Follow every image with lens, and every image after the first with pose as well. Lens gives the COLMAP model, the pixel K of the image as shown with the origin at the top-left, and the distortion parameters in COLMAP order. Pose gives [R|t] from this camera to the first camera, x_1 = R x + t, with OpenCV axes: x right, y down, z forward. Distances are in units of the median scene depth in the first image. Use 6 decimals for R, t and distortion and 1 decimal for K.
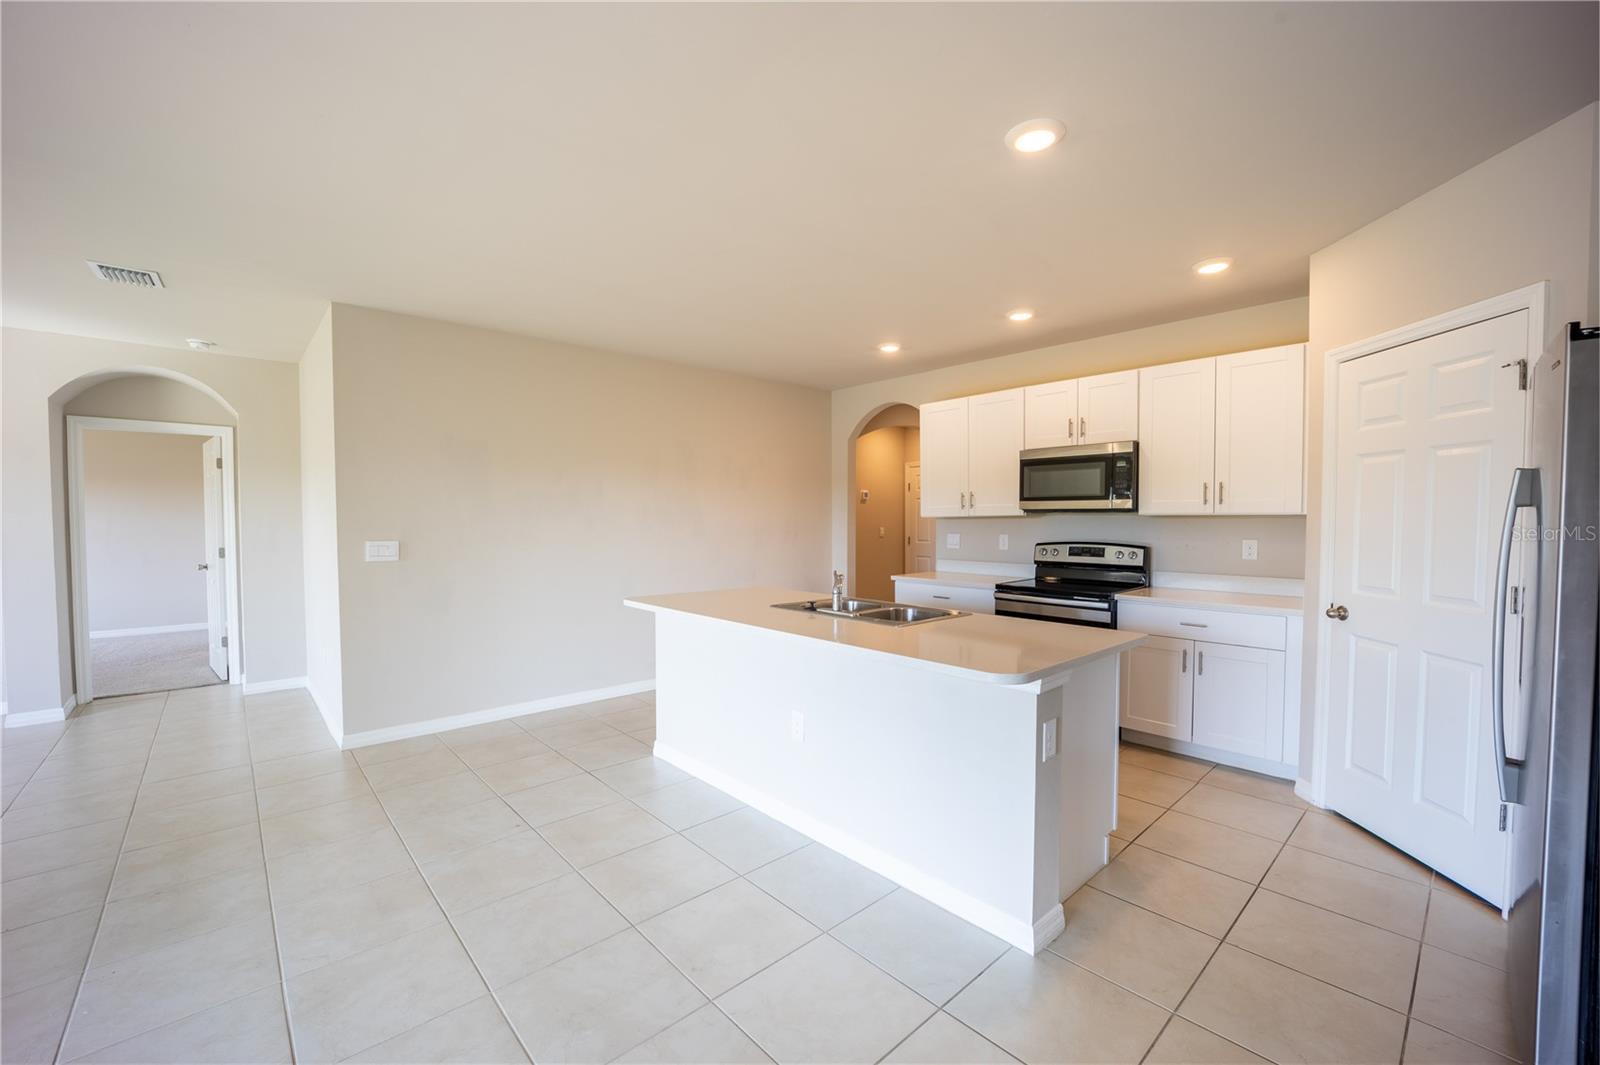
lens RADIAL K [[649.5, 0, 794.5], [0, 649.5, 535.5], [0, 0, 1]] dist [-0.019067, -0.000223]
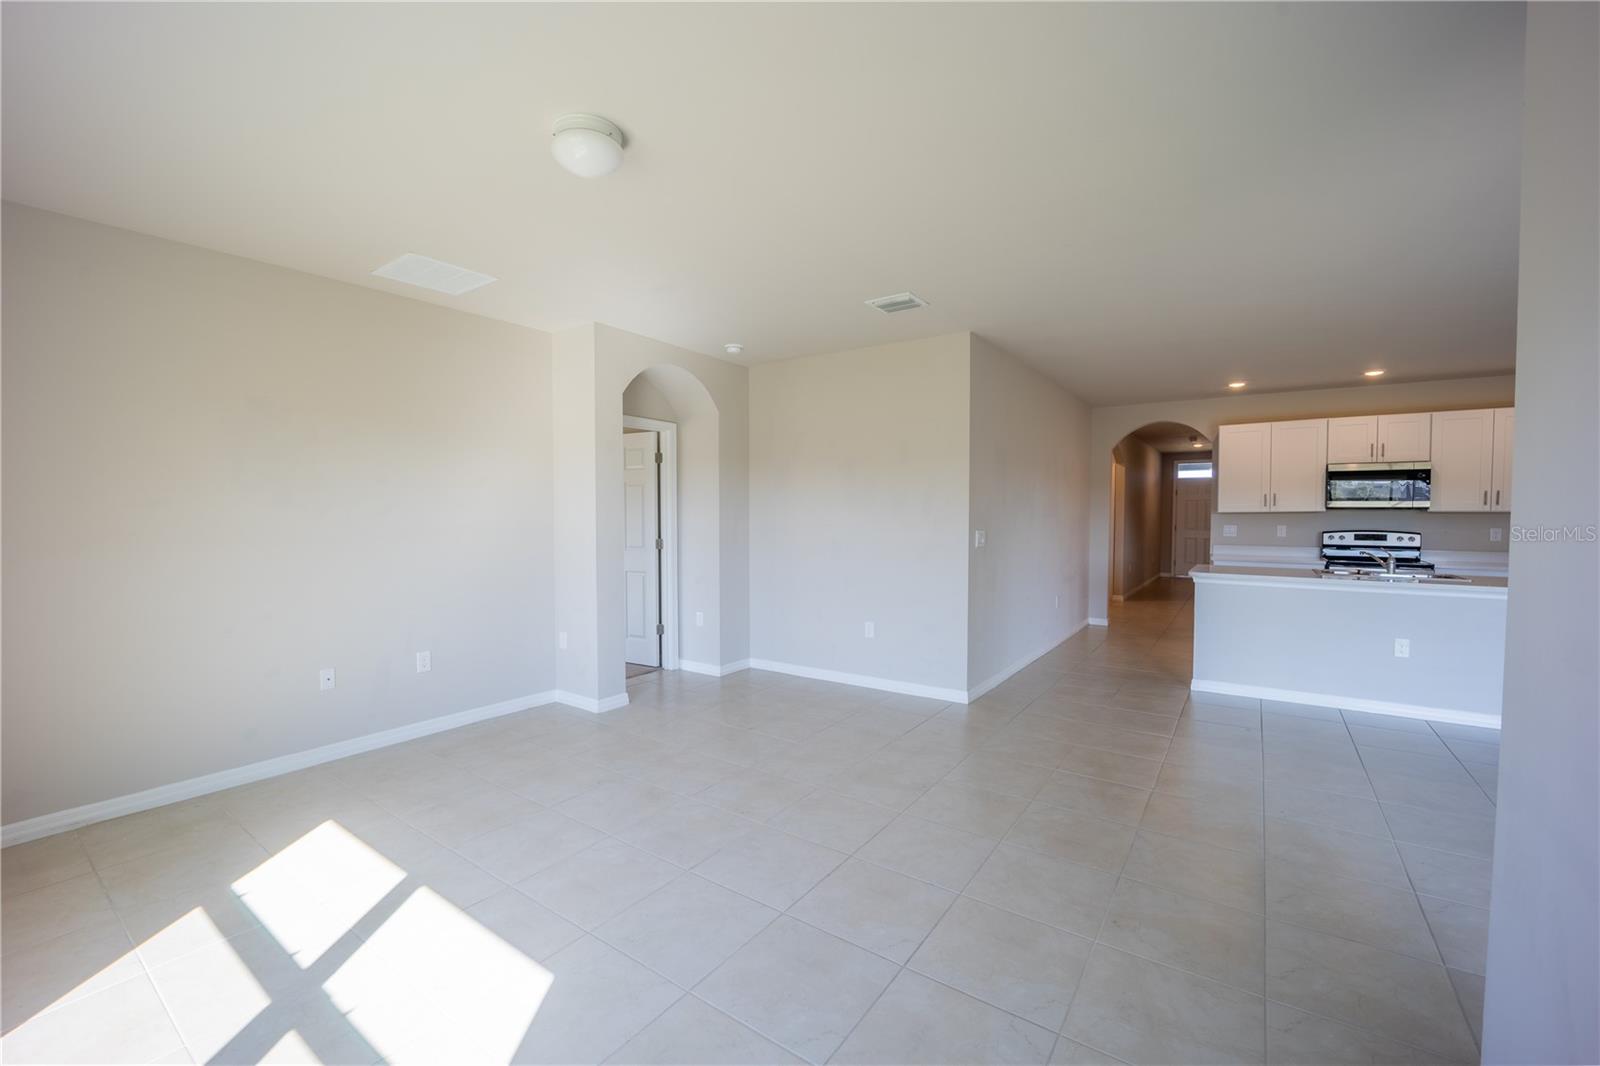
lens RADIAL K [[649.5, 0, 800.5], [0, 649.5, 532.2], [0, 0, 1]] dist [-0.019067, -0.000223]
pose [[0.975731, -0.002859, 0.218954, -1.142636], [0.002403, 0.999994, 0.002350, 0.008125], [-0.218959, -0.001767, 0.975732, -0.099921]]
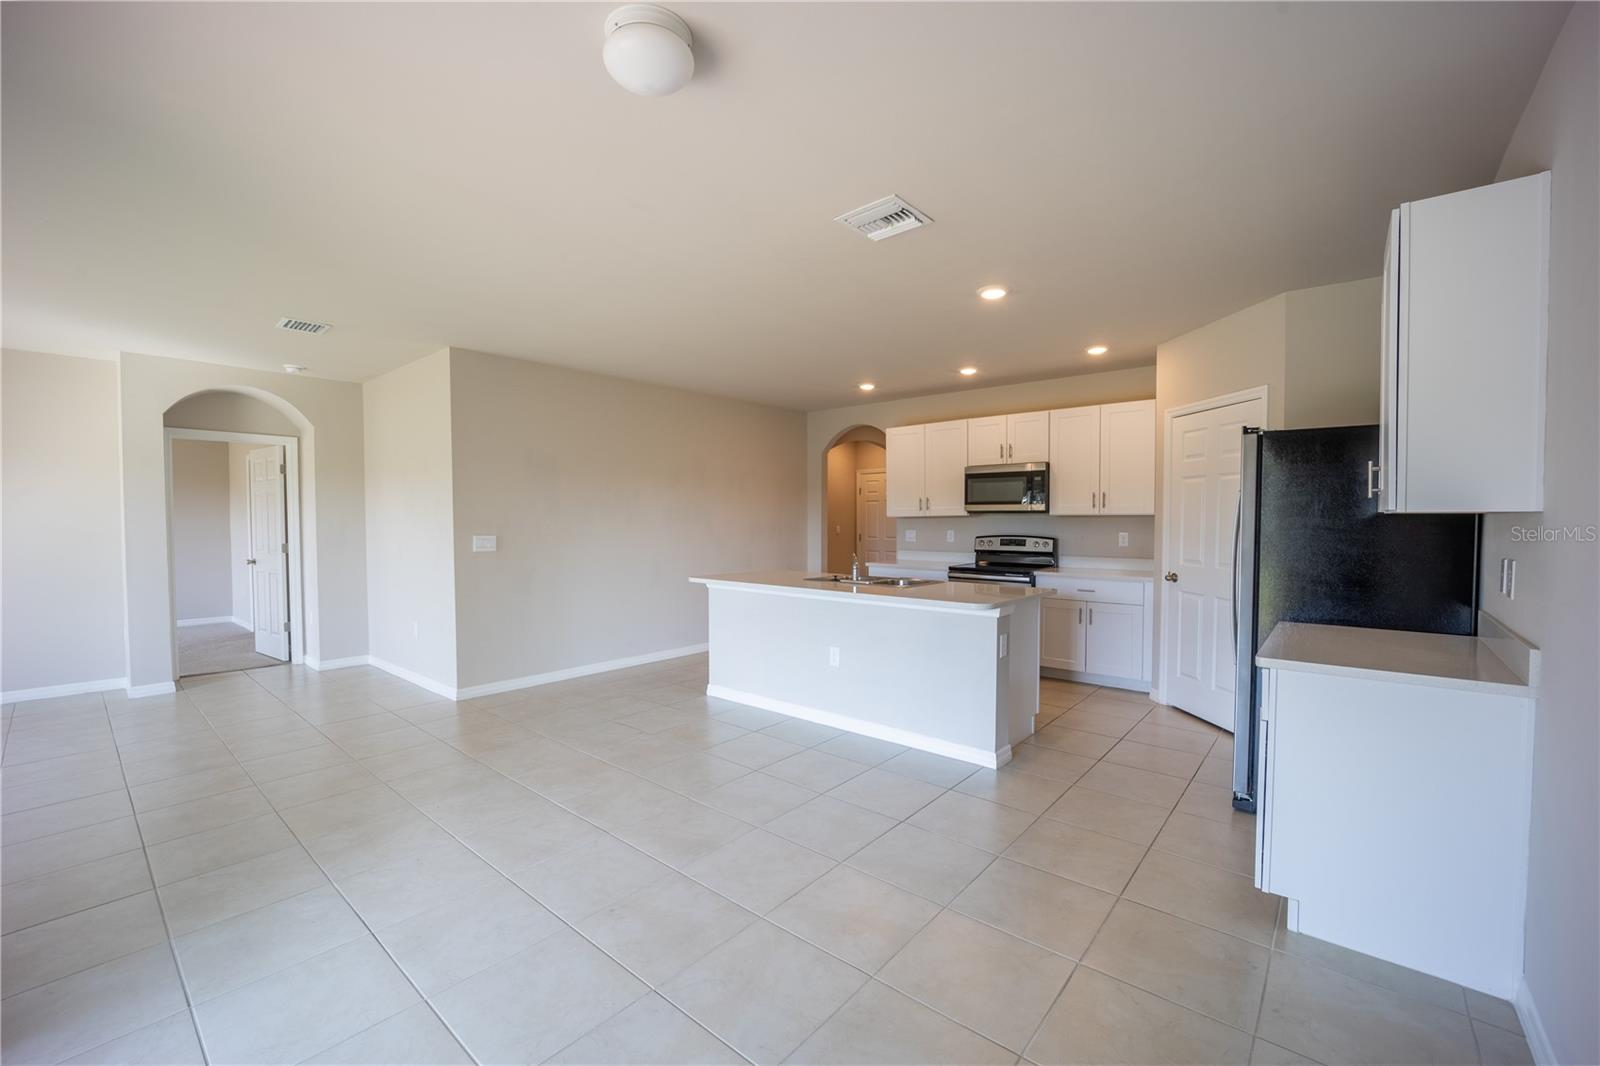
lens RADIAL K [[649.5, 0, 800.5], [0, 649.5, 534.8], [0, 0, 1]] dist [-0.019067, -0.000223]
pose [[0.991914, -0.003300, 0.126871, -0.171018], [0.003613, 0.999991, -0.002242, 0.011366], [-0.126863, 0.002682, 0.991917, -0.306126]]
